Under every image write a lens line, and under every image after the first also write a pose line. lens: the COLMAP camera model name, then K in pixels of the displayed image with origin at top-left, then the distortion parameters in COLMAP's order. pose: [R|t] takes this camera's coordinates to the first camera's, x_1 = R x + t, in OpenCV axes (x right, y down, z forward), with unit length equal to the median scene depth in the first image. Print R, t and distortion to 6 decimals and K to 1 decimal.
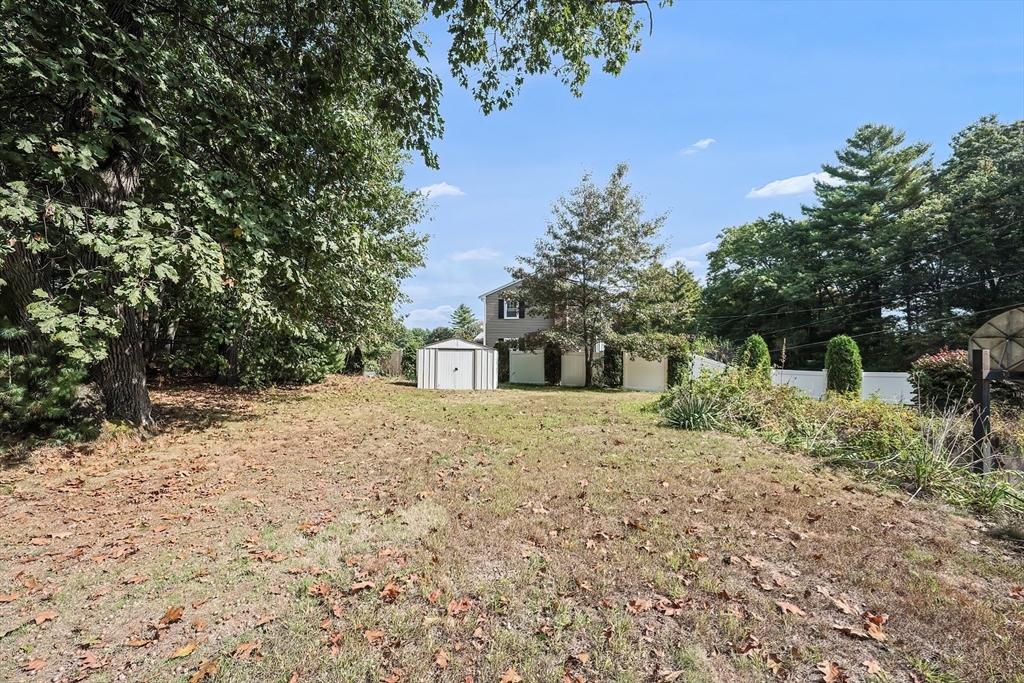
lens RADIAL K [[436.1, 0, 508.4], [0, 436.1, 341.9], [0, 0, 1]] dist [0.001848, 0.000571]
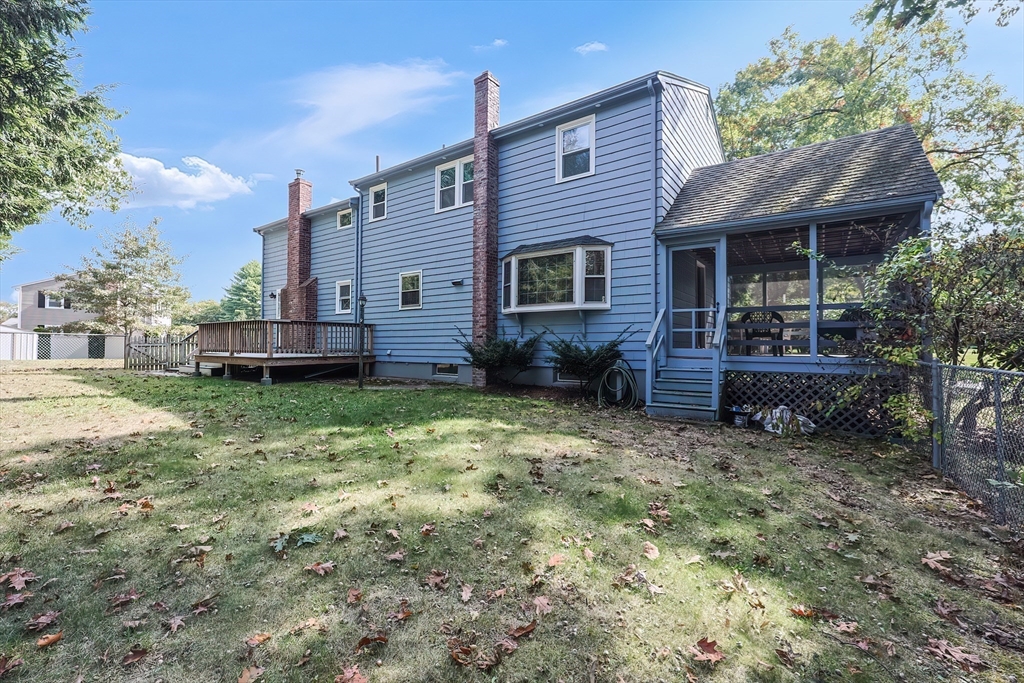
lens RADIAL K [[436.1, 0, 514.2], [0, 436.1, 340.9], [0, 0, 1]] dist [0.001848, 0.000571]
pose [[0.696097, 0.013003, 0.717830, 0.029224], [-0.031464, 0.999428, 0.012407, -0.020108], [-0.717258, -0.031222, 0.696108, -0.921372]]
